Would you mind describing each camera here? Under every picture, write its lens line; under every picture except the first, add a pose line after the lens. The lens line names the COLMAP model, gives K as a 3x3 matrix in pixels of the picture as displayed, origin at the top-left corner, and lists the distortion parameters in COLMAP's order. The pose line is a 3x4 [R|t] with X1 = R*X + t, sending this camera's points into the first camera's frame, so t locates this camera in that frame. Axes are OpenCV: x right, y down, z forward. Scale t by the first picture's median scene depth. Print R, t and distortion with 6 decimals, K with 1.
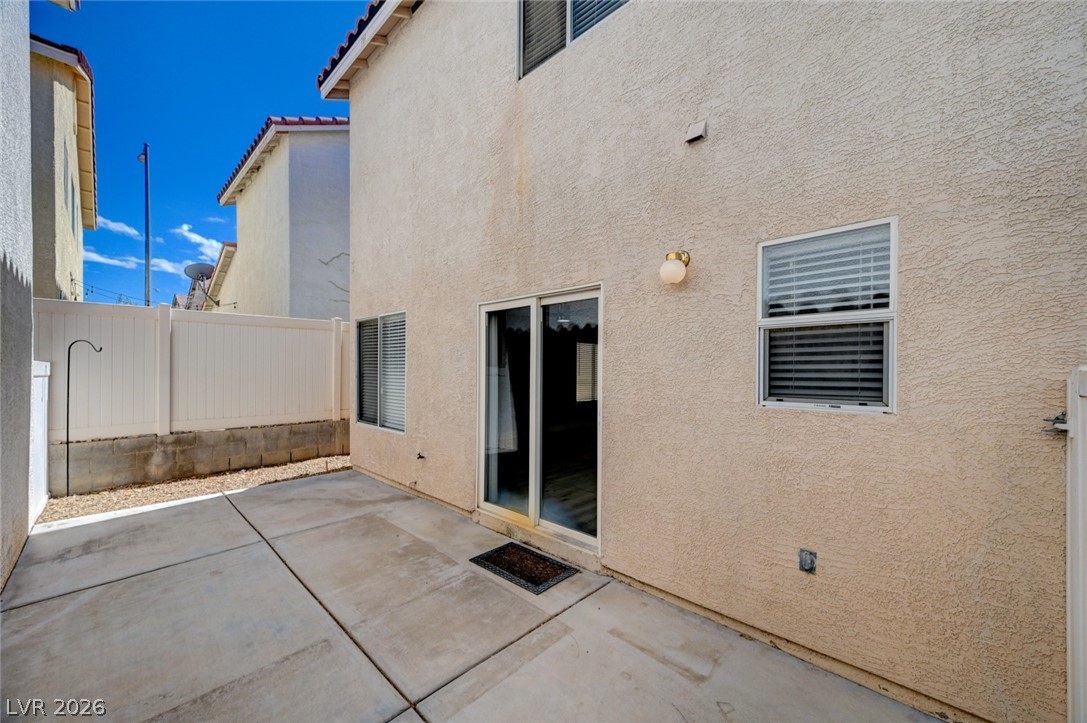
lens RADIAL K [[421.0, 0, 547.7], [0, 421.0, 375.2], [0, 0, 1]] dist [0.000986, 0.000248]
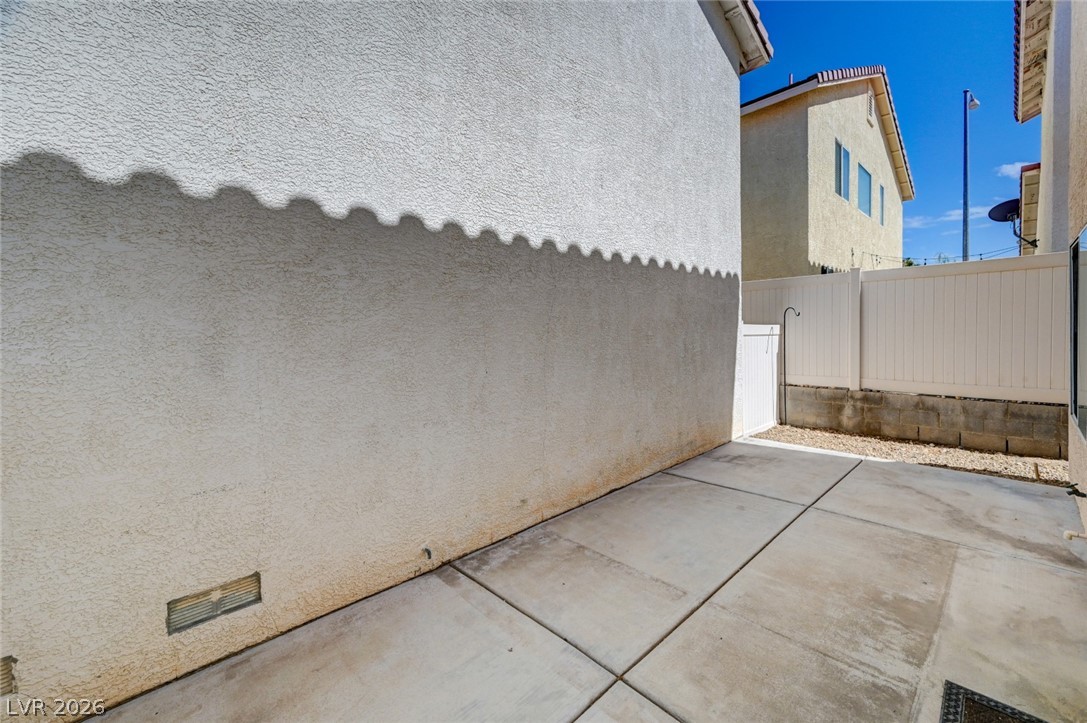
lens RADIAL K [[433.8, 0, 553.5], [0, 433.8, 329.0], [0, 0, 1]] dist [0.002953, 0.000531]
pose [[-0.054795, -0.005970, -0.998480, 0.304132], [0.001301, 0.999981, -0.006051, -0.010056], [0.998497, -0.001630, -0.054787, 0.389775]]
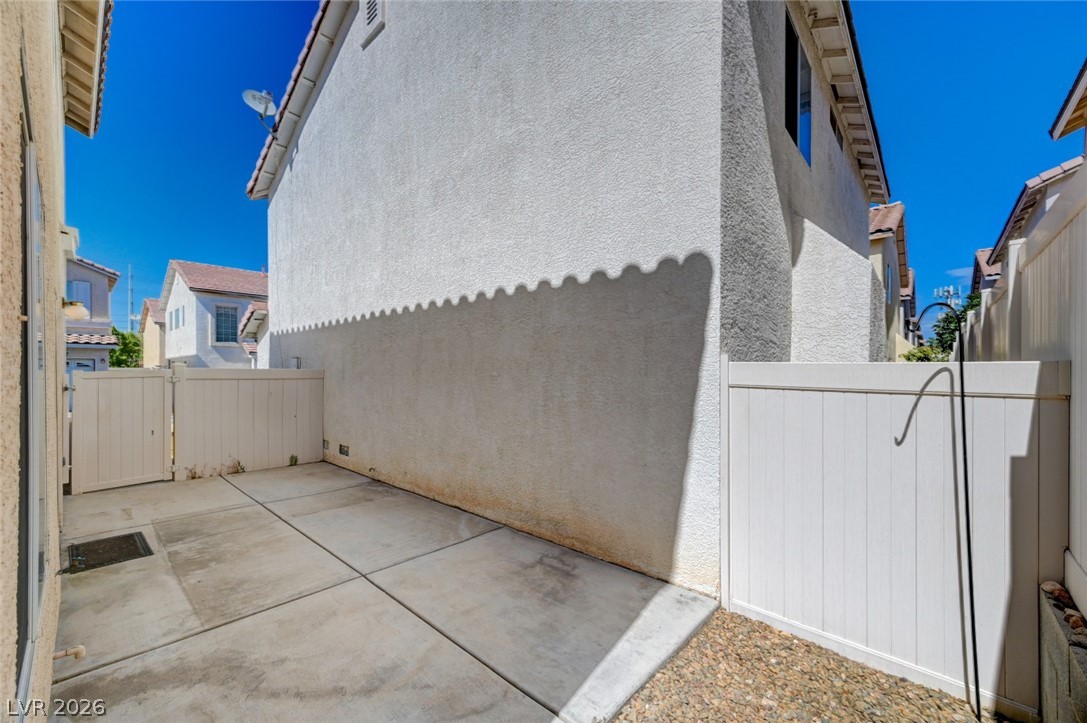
lens RADIAL K [[426.5, 0, 543.9], [0, 426.5, 363.0], [0, 0, 1]] dist [0.000431, 0.000268]
pose [[-0.999613, -0.005008, -0.027347, -0.838399], [-0.004968, 0.999986, -0.001523, -0.029144], [0.027354, -0.001386, -0.999625, 1.555037]]
